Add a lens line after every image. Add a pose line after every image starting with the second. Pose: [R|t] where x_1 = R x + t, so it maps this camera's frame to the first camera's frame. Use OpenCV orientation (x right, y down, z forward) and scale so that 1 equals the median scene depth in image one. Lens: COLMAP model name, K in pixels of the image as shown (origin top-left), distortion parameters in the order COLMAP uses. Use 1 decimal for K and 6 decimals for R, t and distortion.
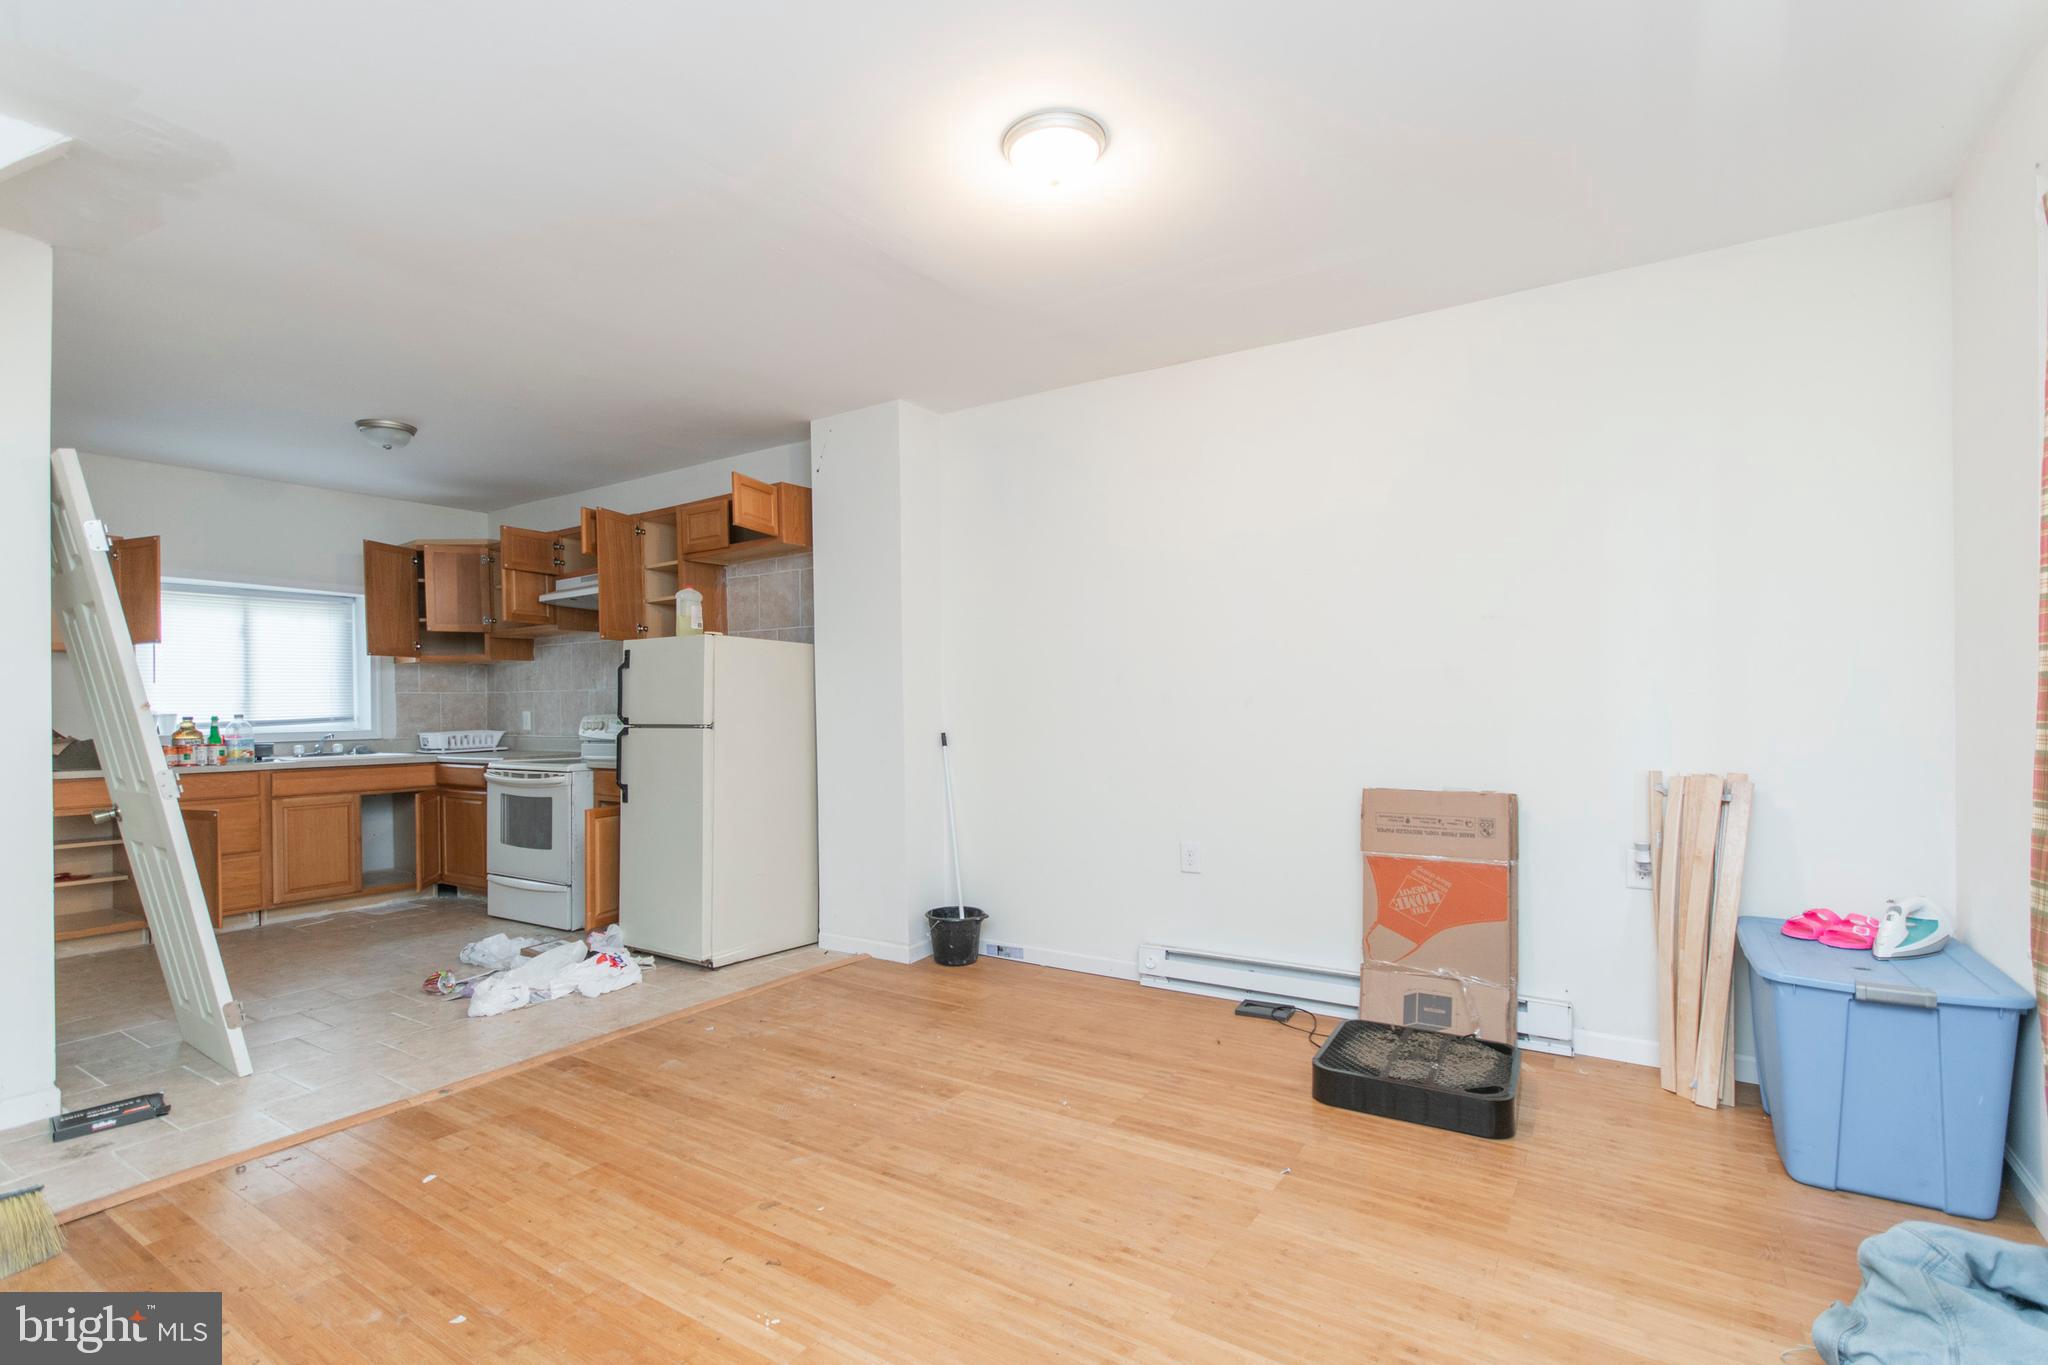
lens RADIAL K [[940.3, 0, 1074.9], [0, 940.3, 708.0], [0, 0, 1]] dist [0.000372, -0.000320]
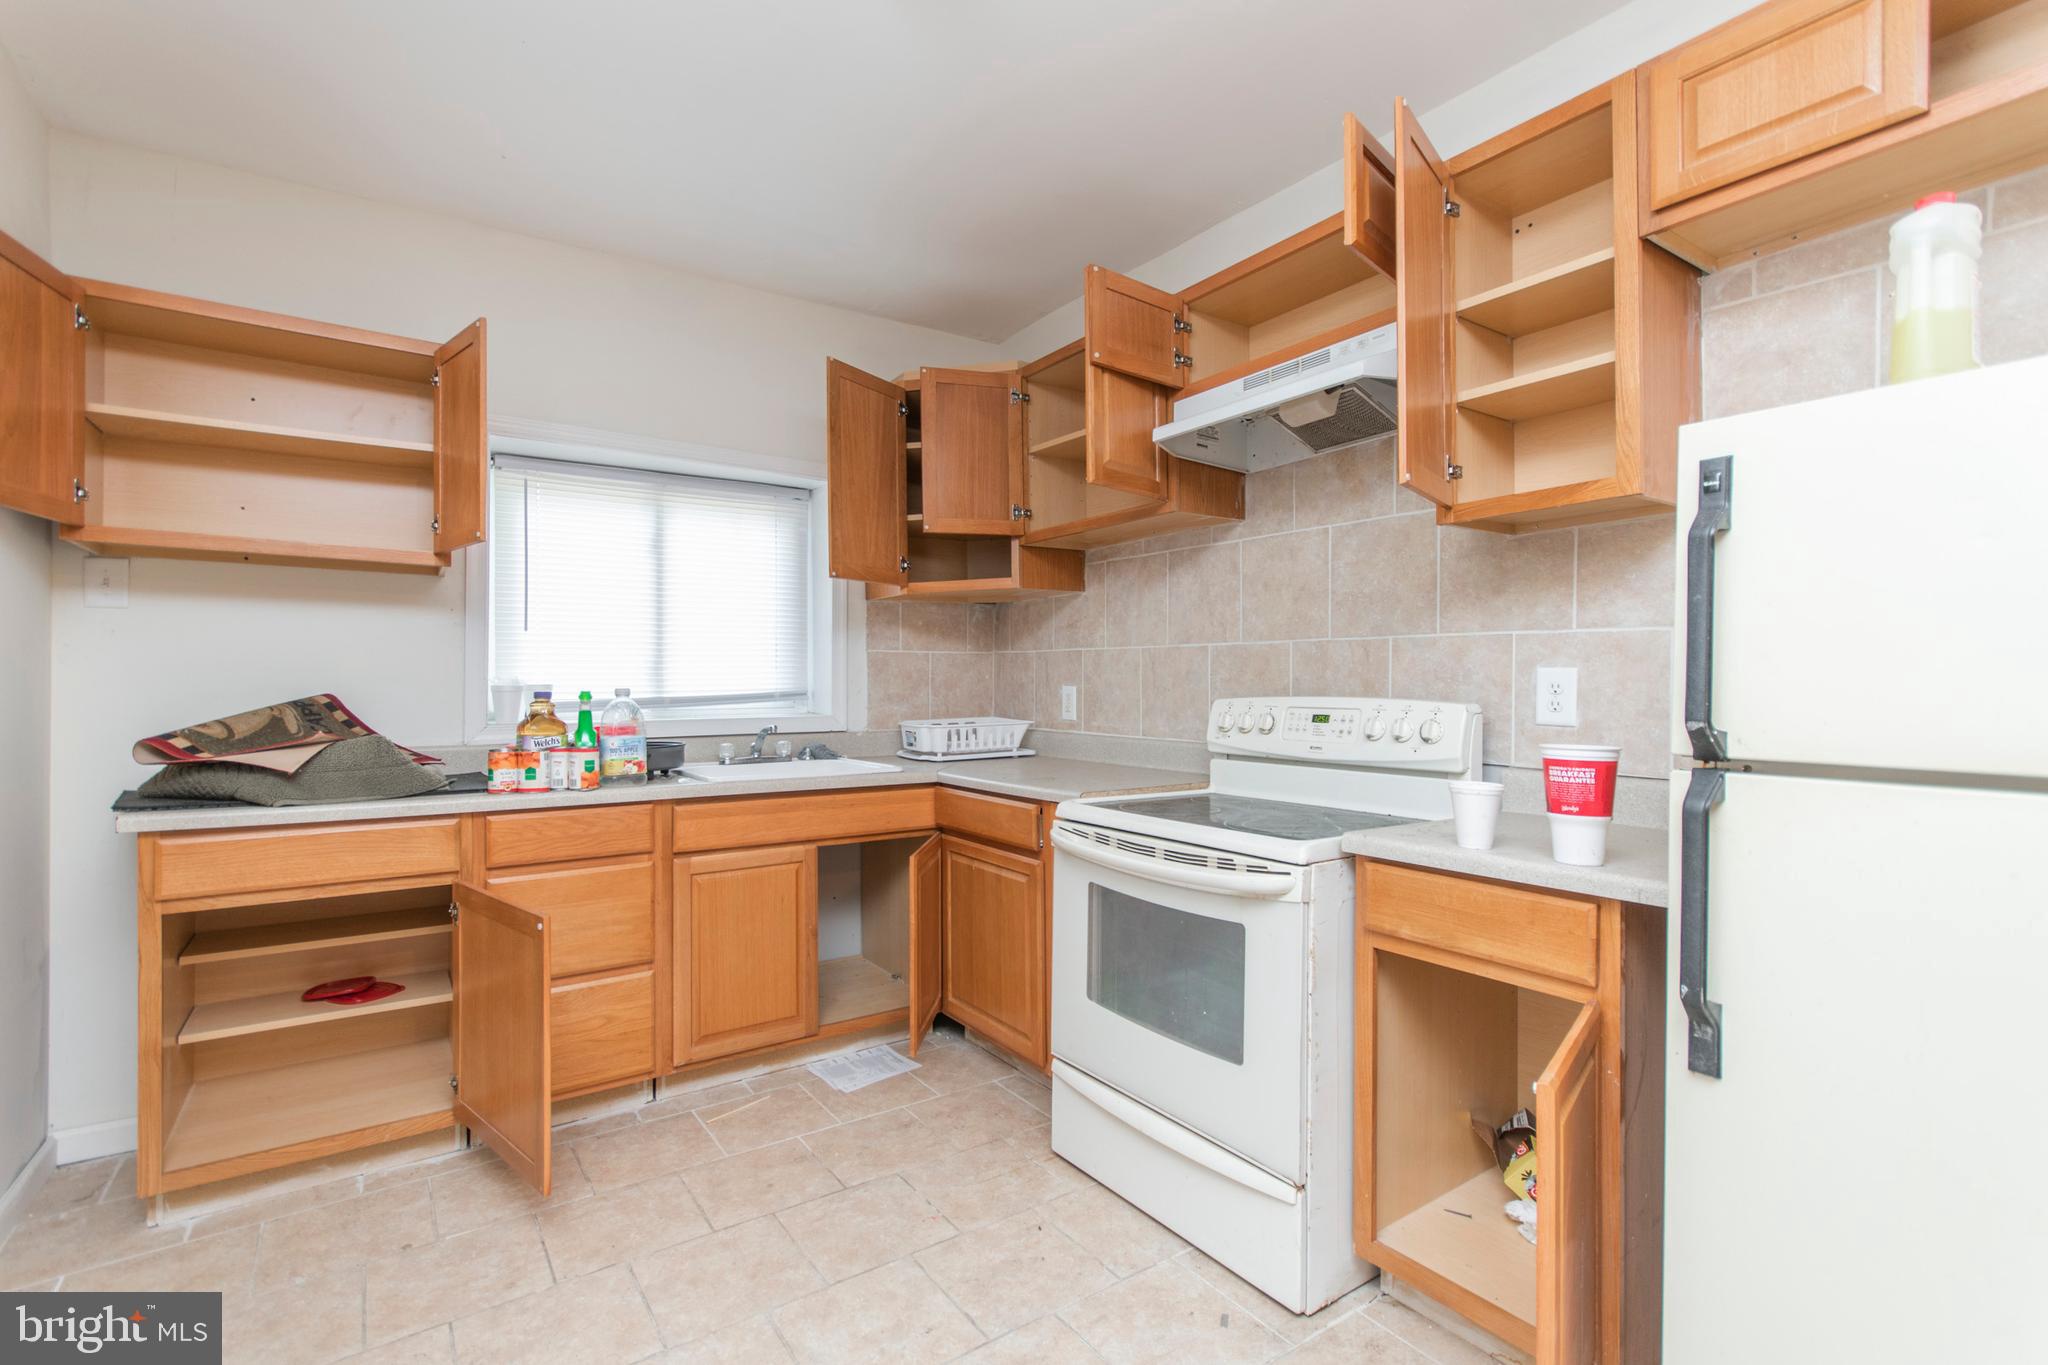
lens RADIAL K [[940.3, 0, 1030.3], [0, 940.3, 685.8], [0, 0, 1]] dist [0.000372, -0.000320]
pose [[0.912326, 0.015871, -0.409158, -0.444390], [-0.012891, 0.999867, 0.010040, -0.001896], [0.409262, -0.003885, 0.912408, 0.578616]]
